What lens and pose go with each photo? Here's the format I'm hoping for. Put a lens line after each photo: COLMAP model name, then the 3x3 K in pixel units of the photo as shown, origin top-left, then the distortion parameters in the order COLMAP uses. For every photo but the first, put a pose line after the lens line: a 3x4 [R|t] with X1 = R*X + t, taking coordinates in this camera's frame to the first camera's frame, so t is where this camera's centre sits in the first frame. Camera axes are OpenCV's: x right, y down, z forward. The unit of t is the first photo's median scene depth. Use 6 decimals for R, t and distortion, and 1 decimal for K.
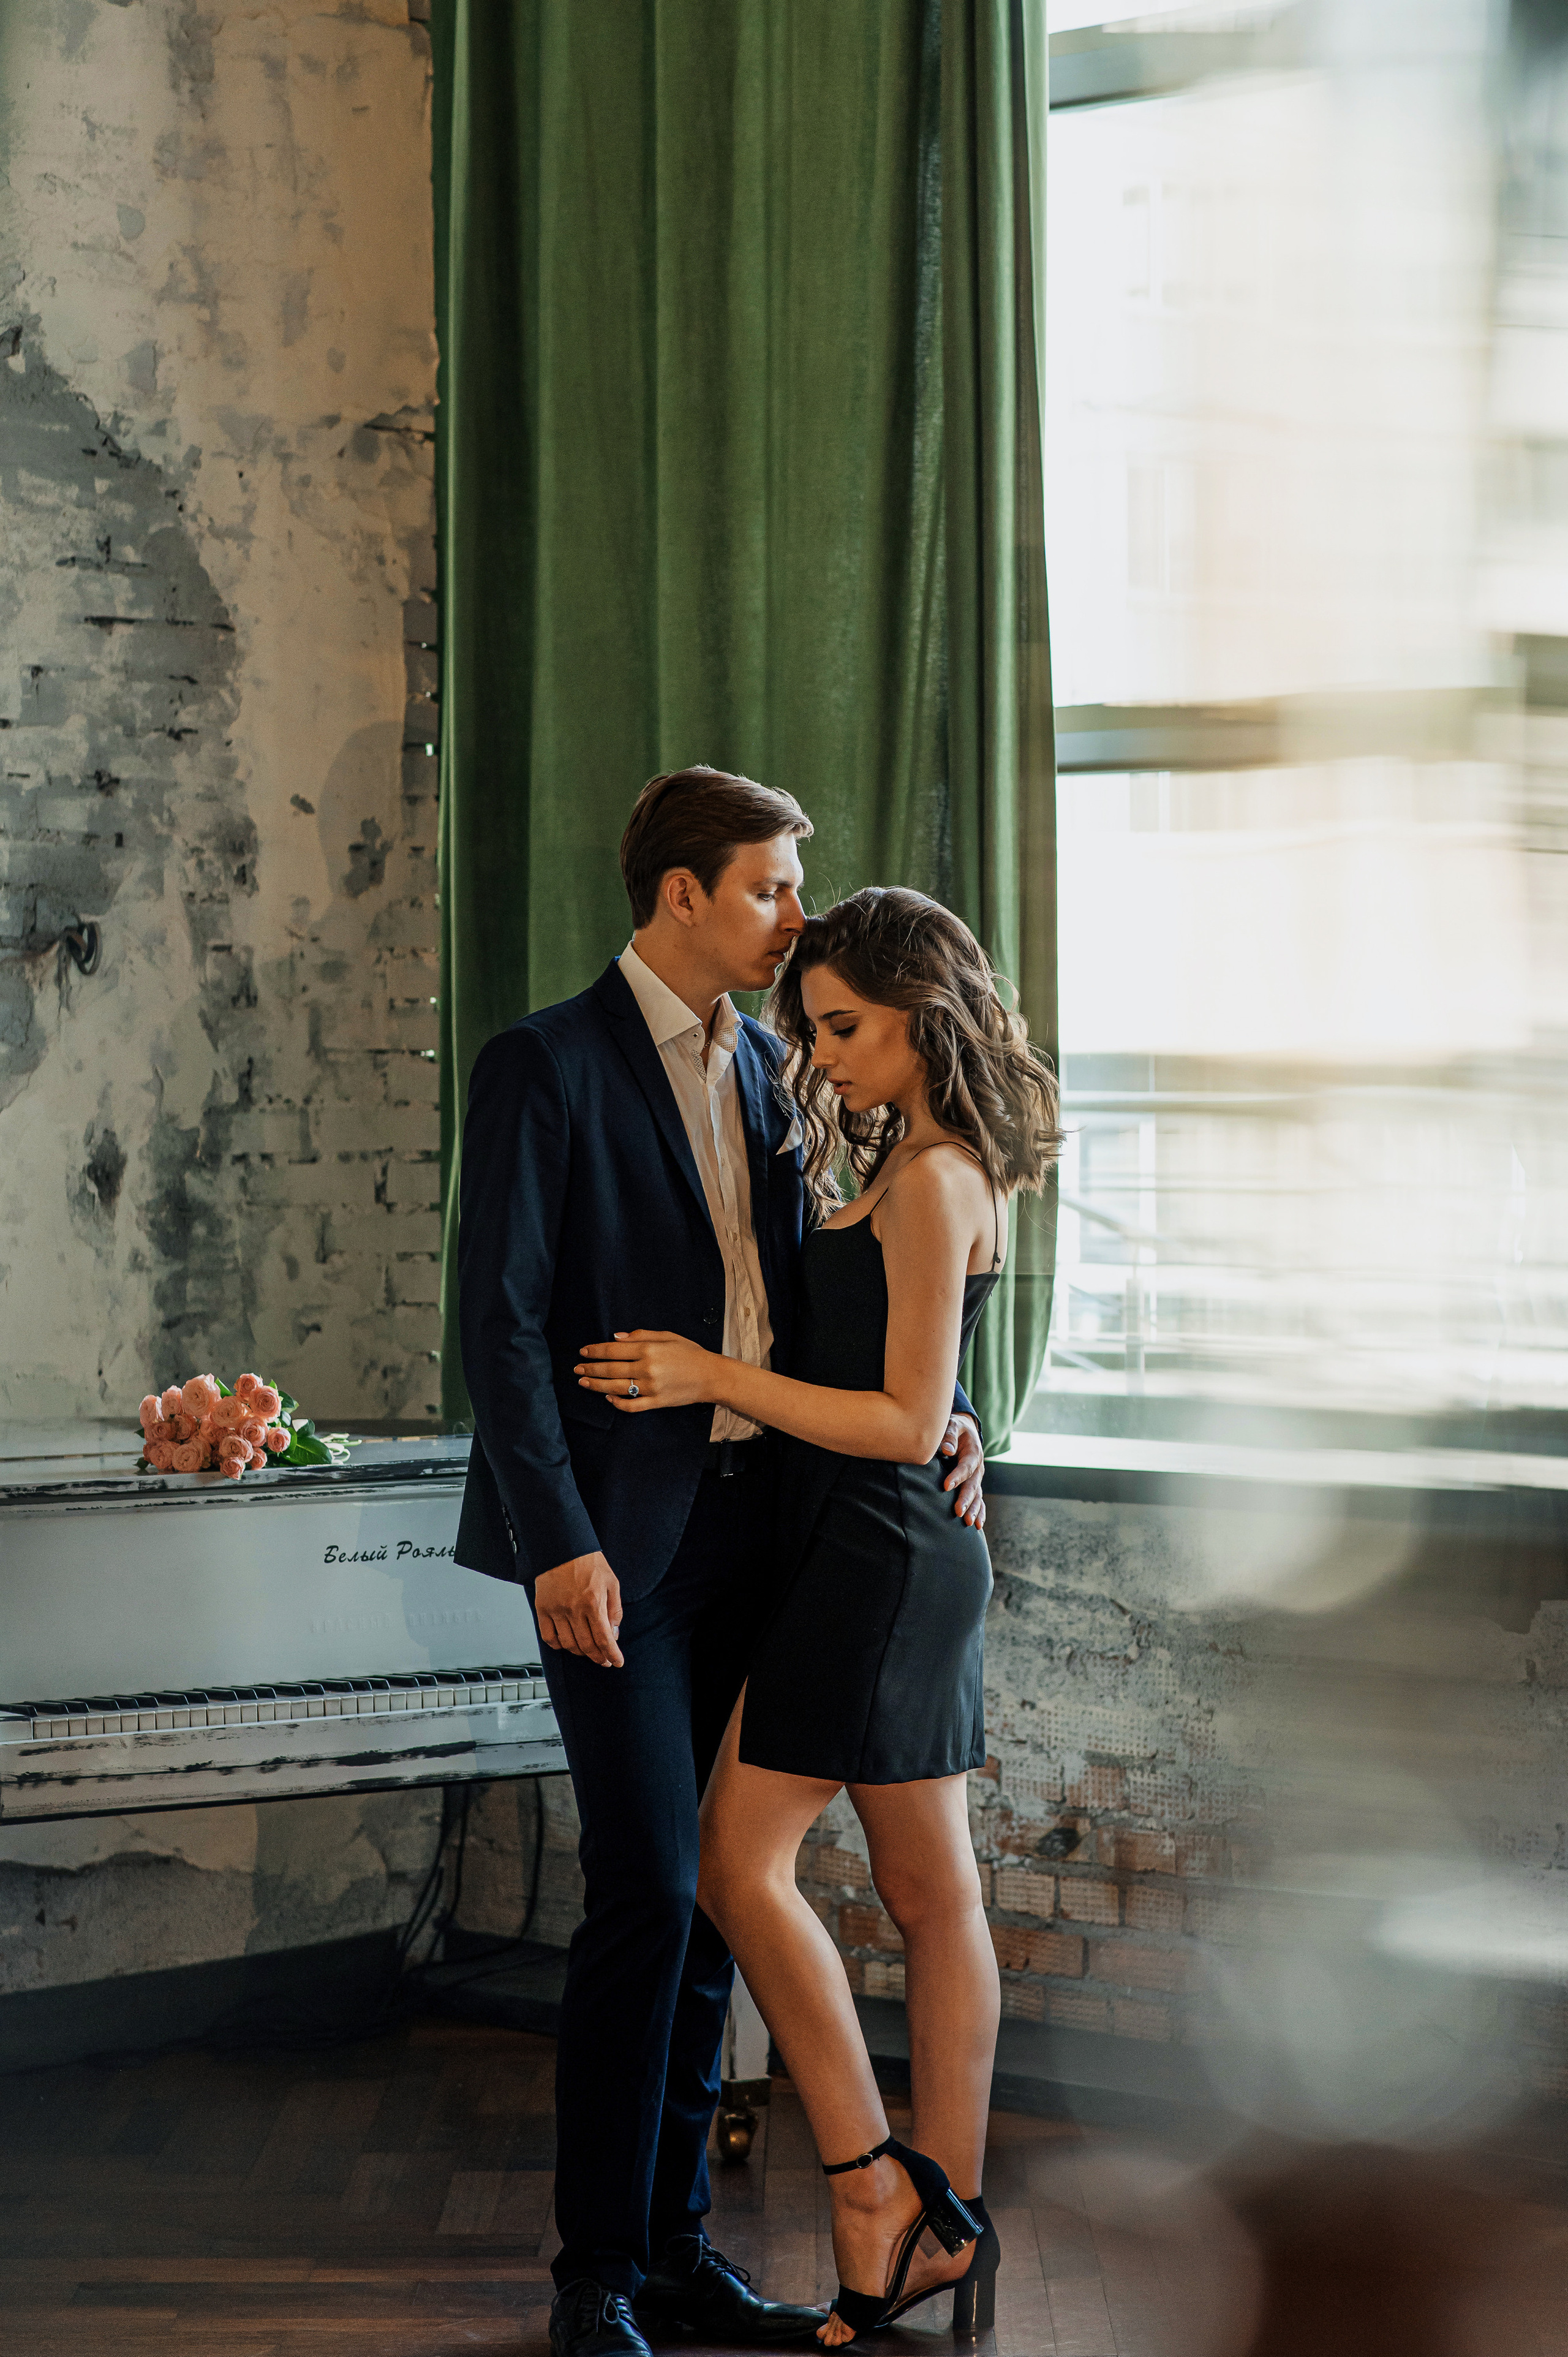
lens RADIAL K [[5210.2, 0, 780.3], [0, 5210.2, 1196.9], [0, 0, 1]] dist [-0.038131, 0.000000]
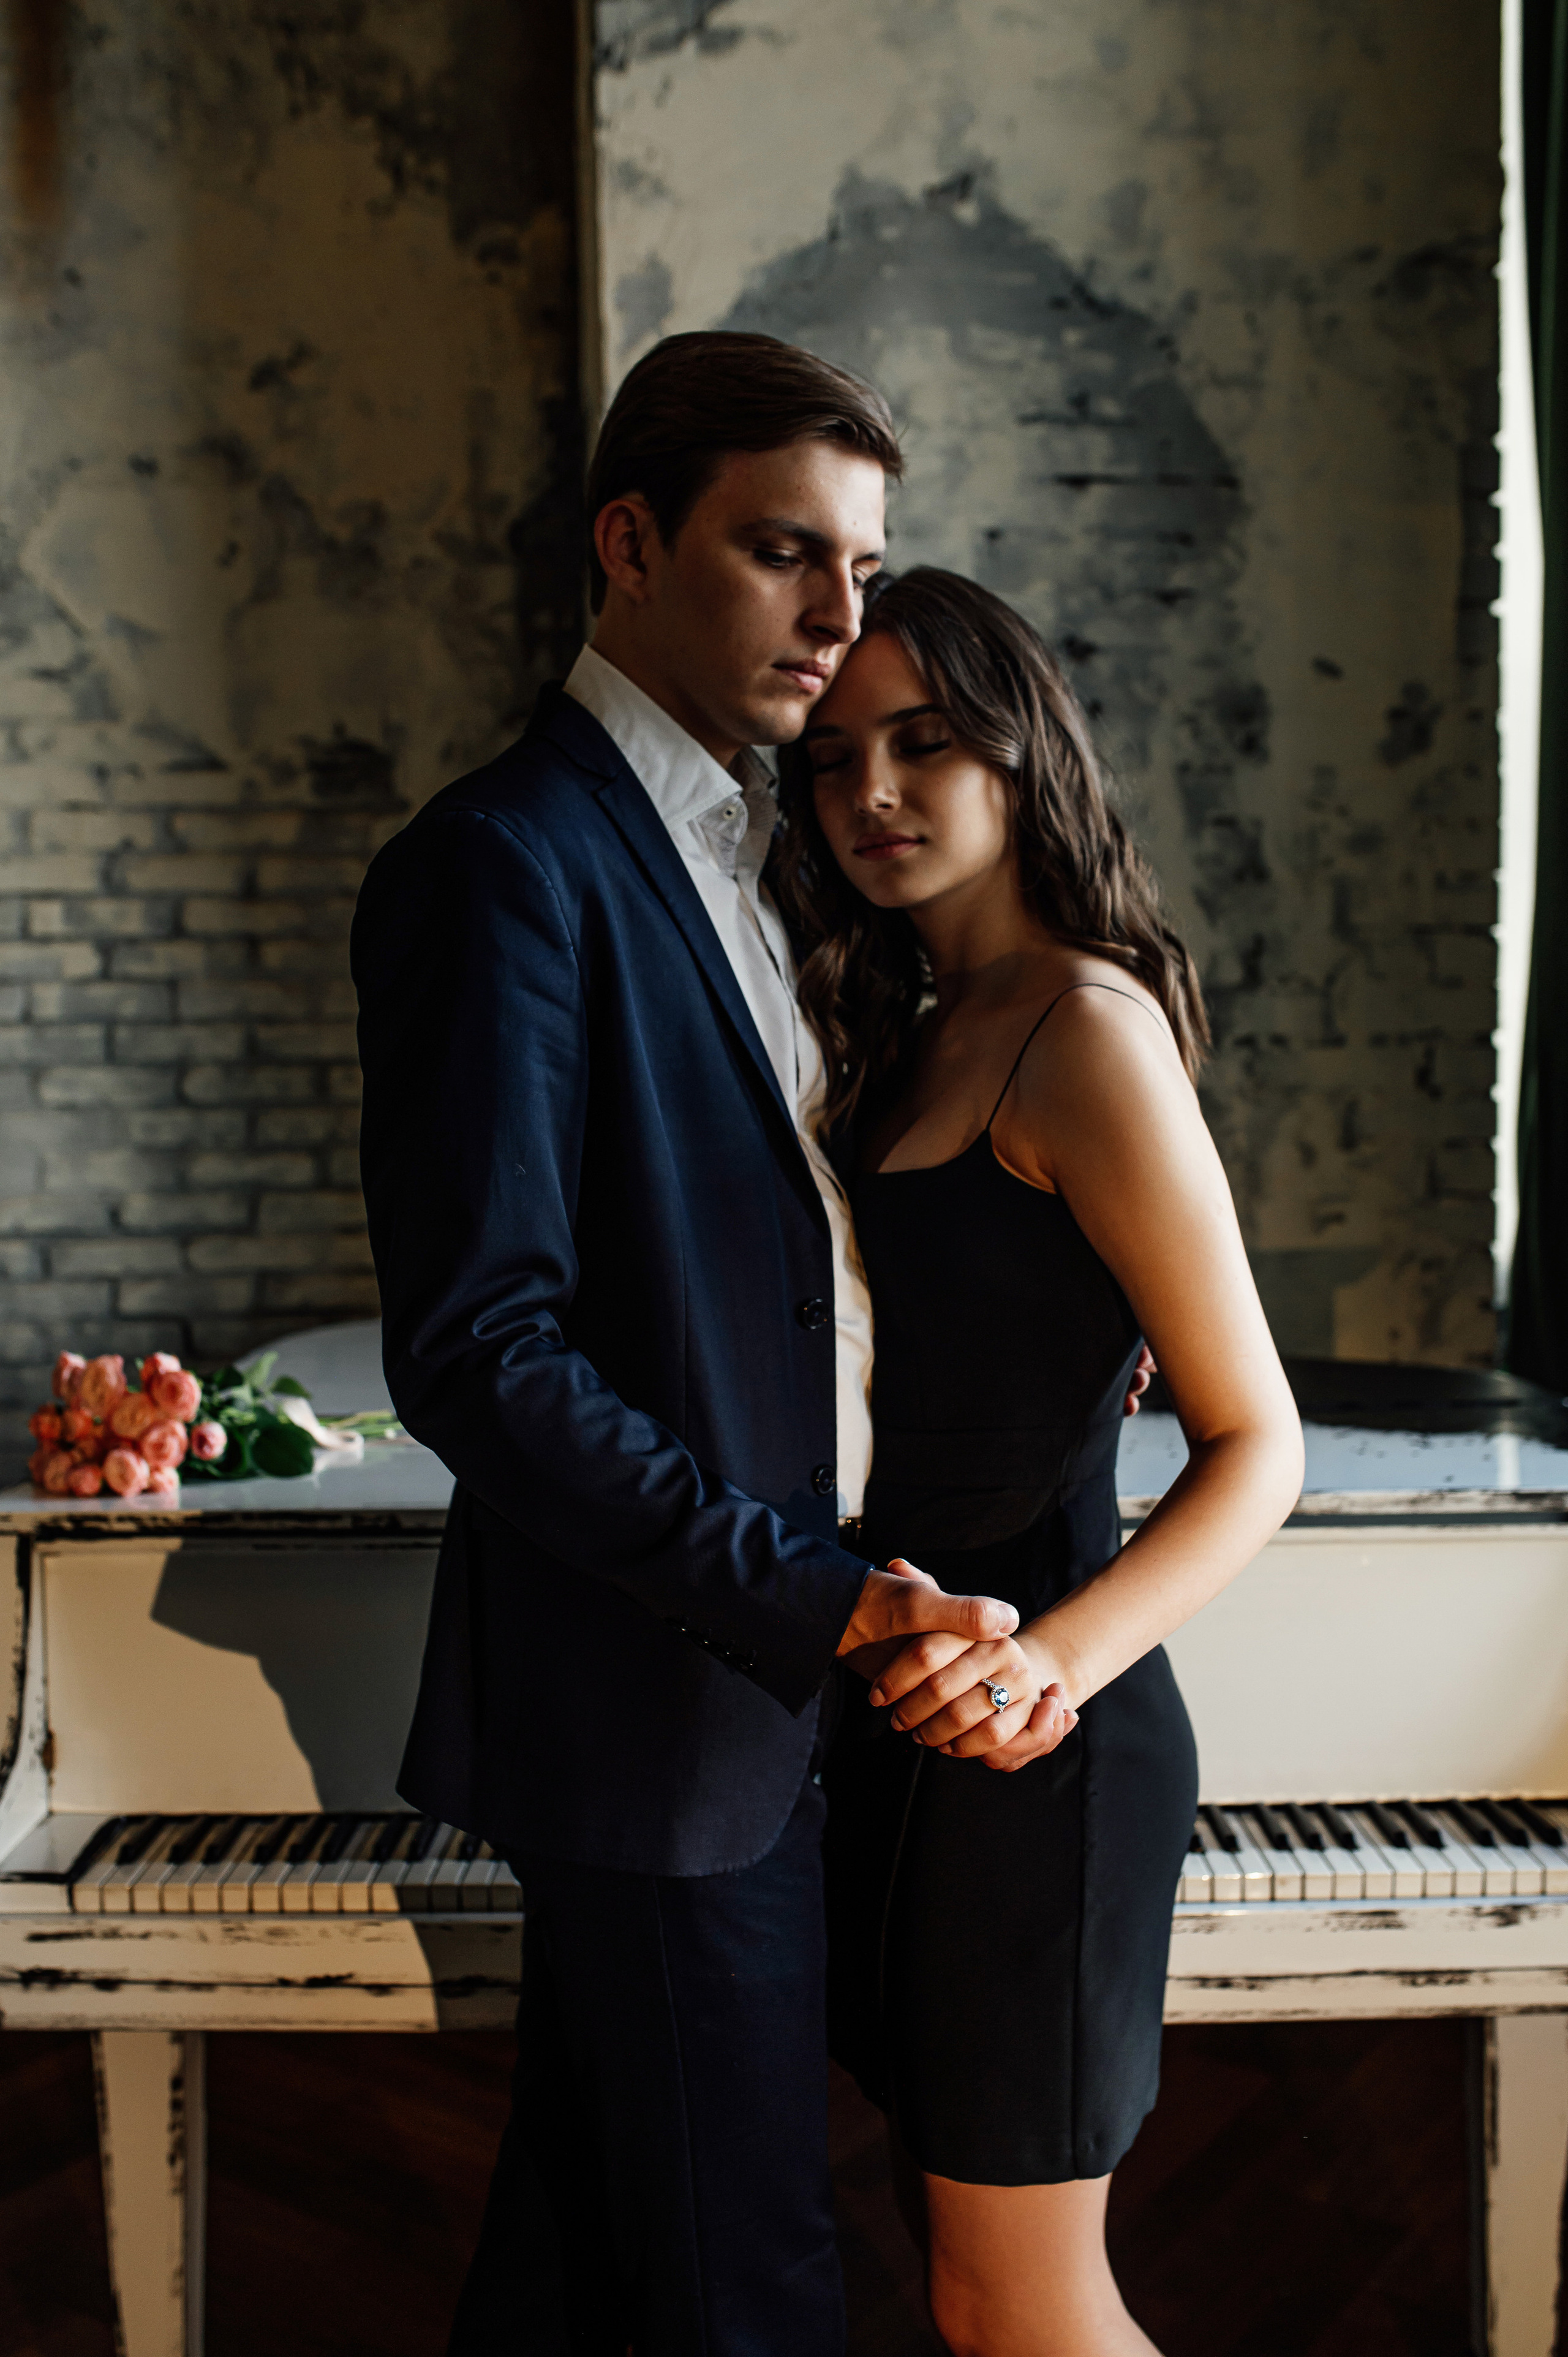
lens RADIAL K [[2361.2, 0, 760.7], [0, 2361.2, 1160.9], [0, 0, 1]] dist [-0.026720, 0.000000]
pose [[0.815724, 0.035295, -0.577363, 0.076049], [-0.006084, 0.998605, 0.052450, -0.007623], [0.578409, -0.039272, 0.814801, 0.594635]]
